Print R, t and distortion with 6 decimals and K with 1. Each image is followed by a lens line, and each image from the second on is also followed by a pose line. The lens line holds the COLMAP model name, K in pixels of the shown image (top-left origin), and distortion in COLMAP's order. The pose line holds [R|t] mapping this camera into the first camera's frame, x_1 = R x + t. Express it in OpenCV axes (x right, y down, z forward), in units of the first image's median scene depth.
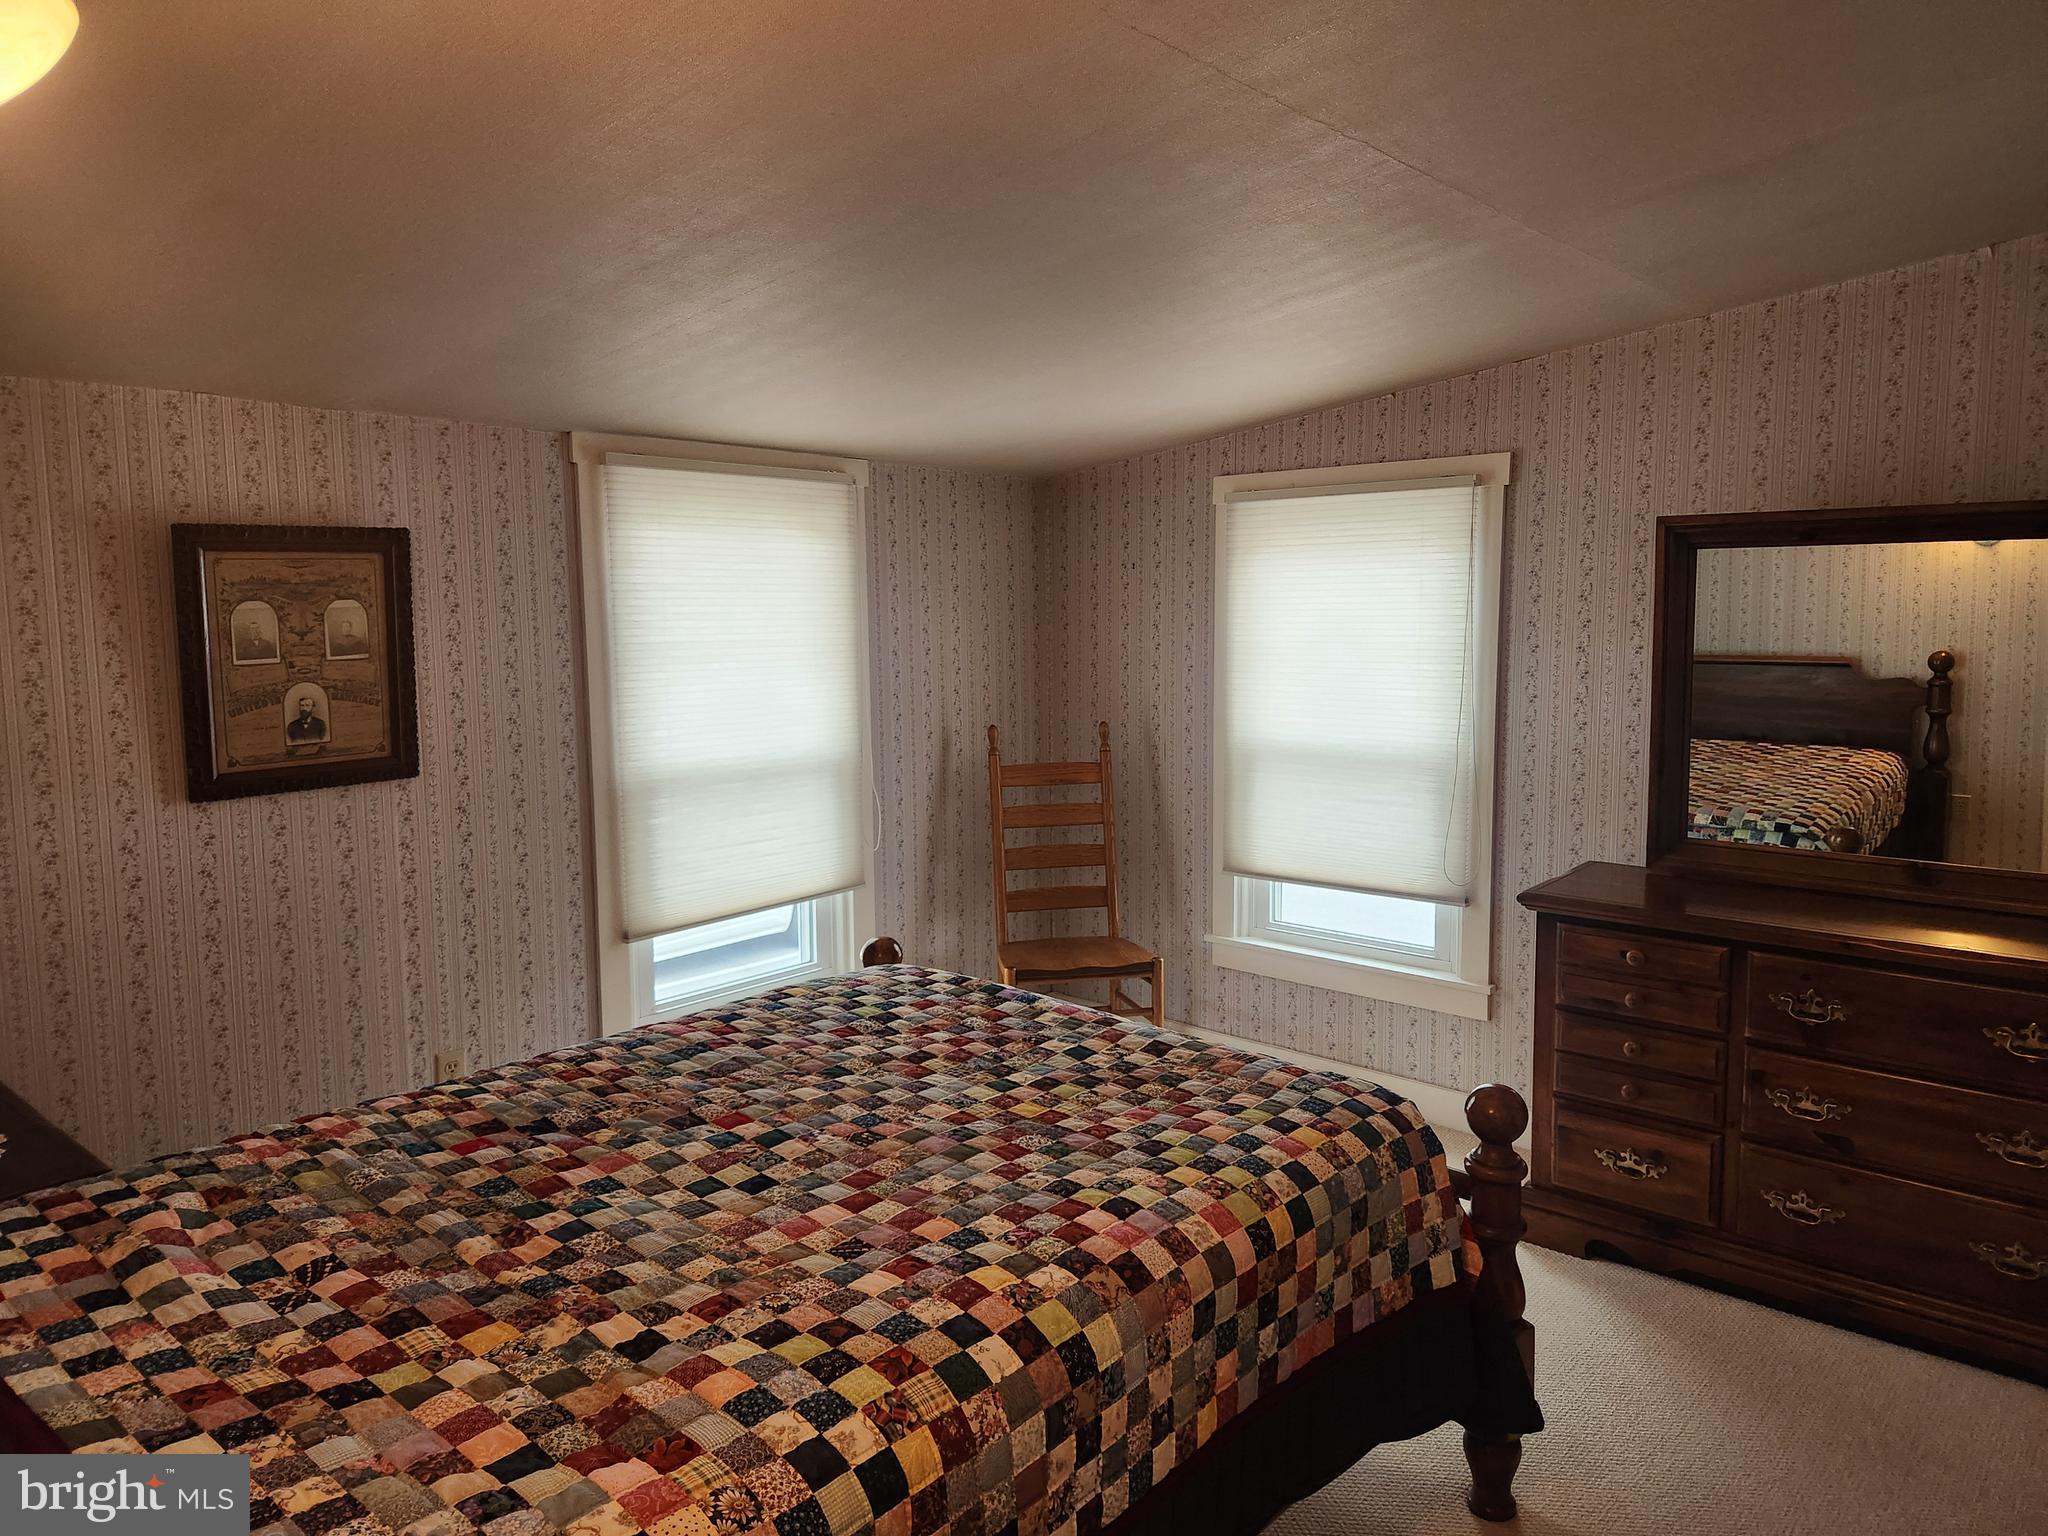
lens RADIAL K [[1368.3, 0, 1022.8], [0, 1368.3, 762.1], [0, 0, 1]] dist [0.058152, -0.048602]
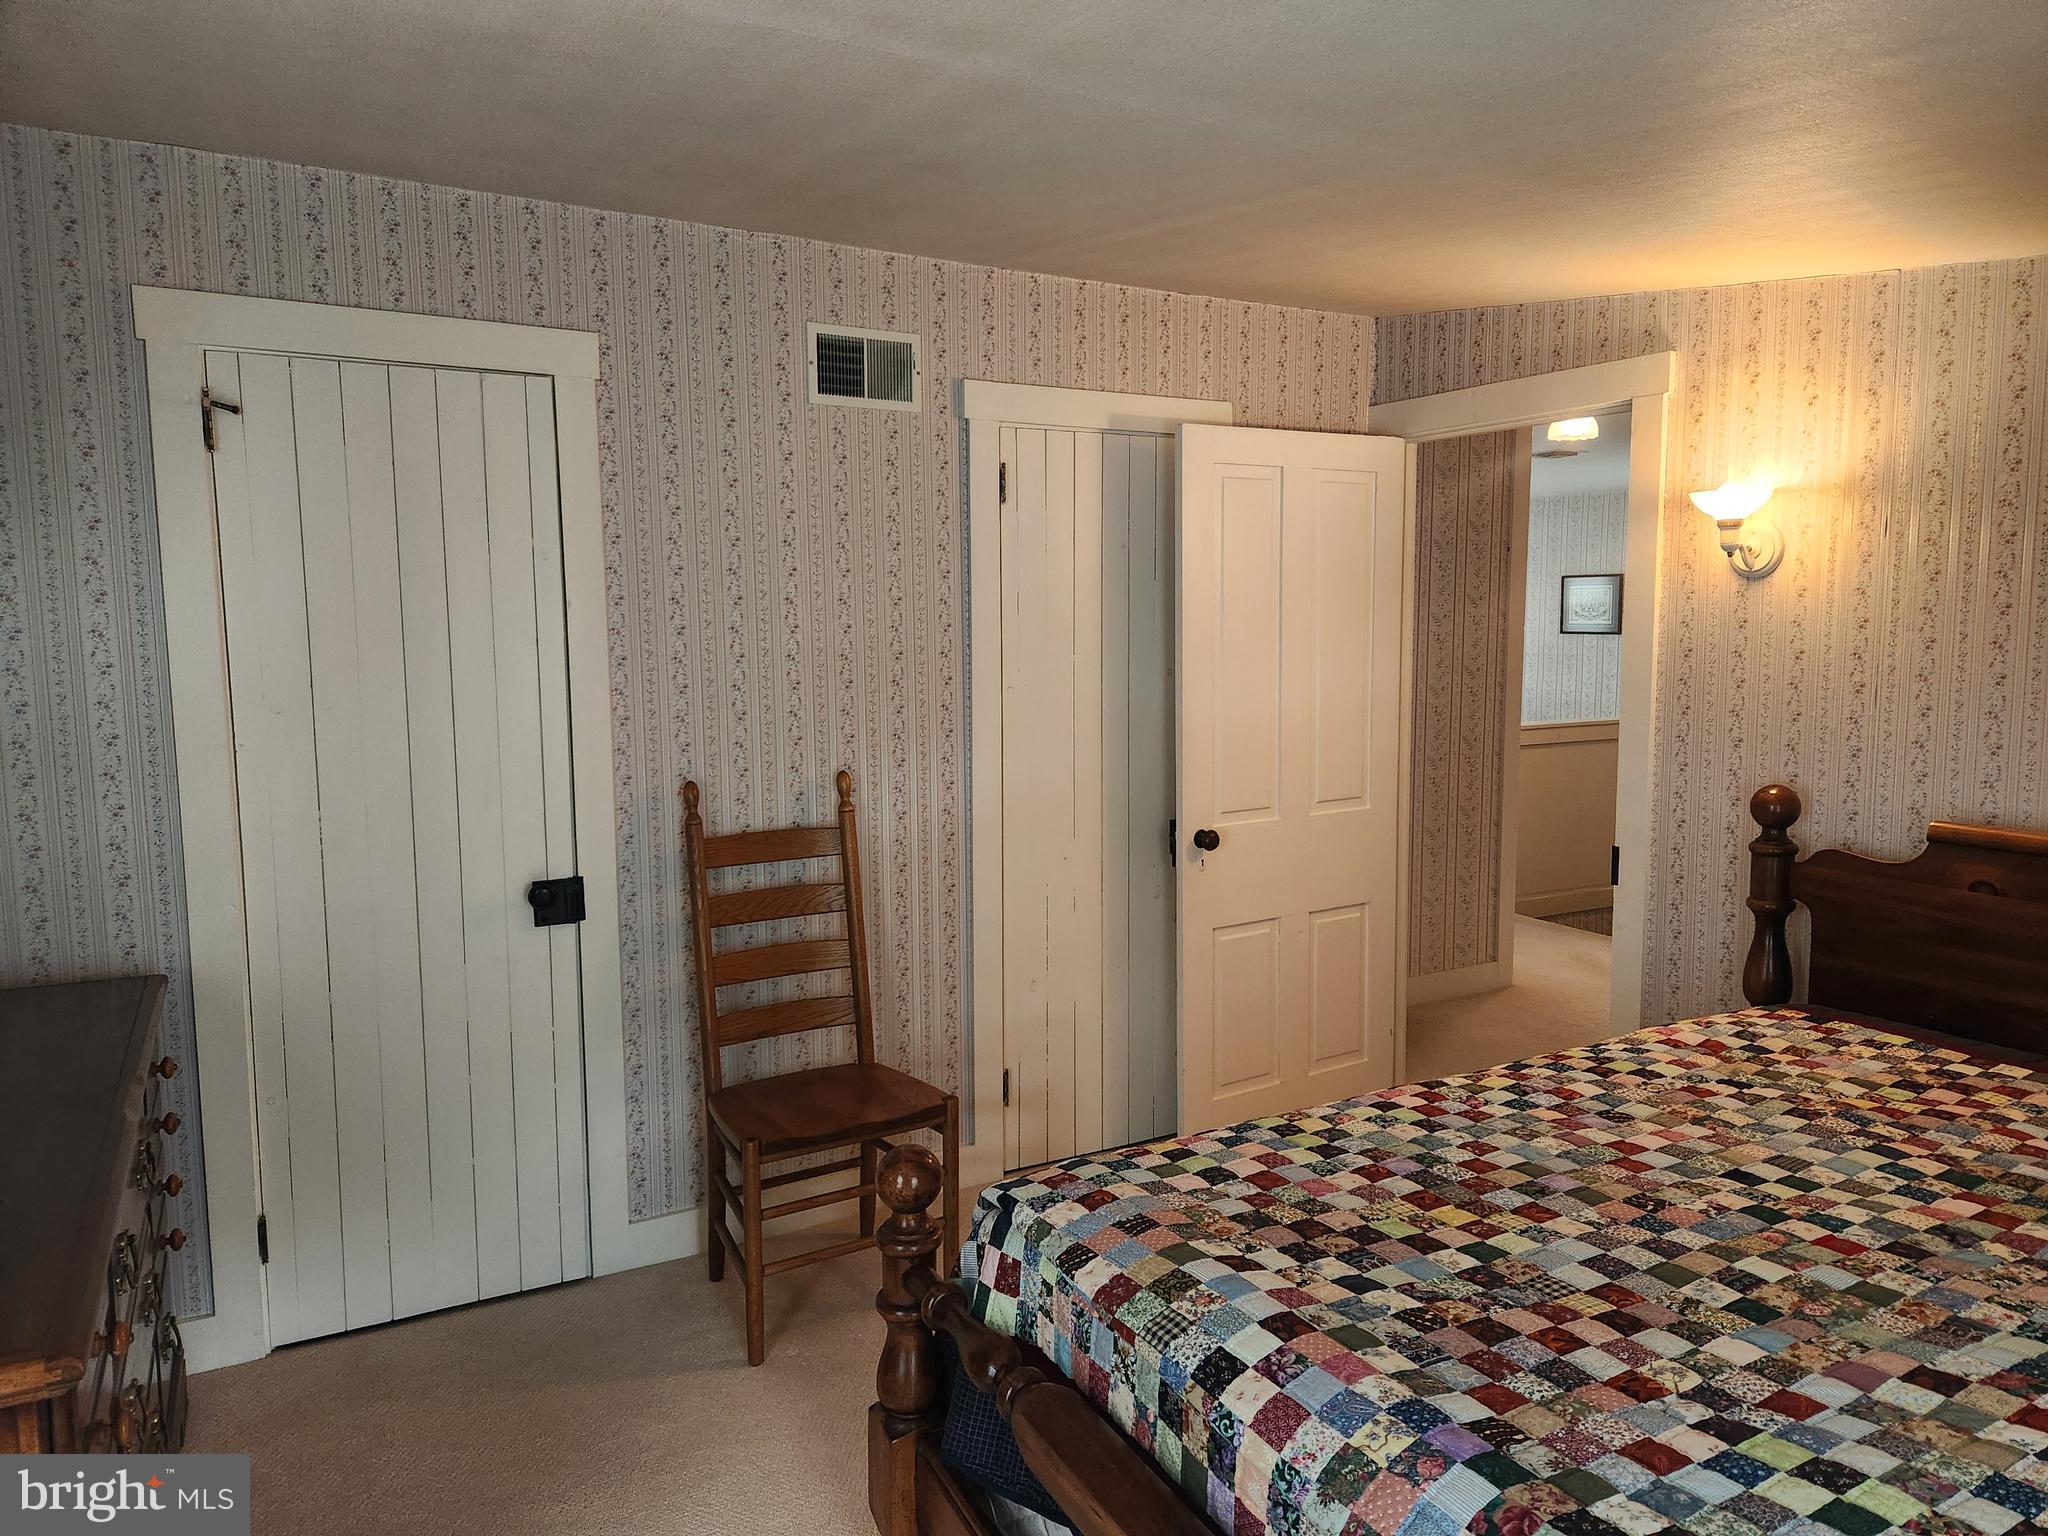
lens RADIAL K [[1368.3, 0, 1026.6], [0, 1368.3, 764.3], [0, 0, 1]] dist [0.058152, -0.048602]
pose [[-0.939764, -0.026892, 0.340765, -0.033431], [0.047111, 0.977197, 0.207040, -0.213074], [-0.338562, 0.210623, -0.917068, 1.911983]]
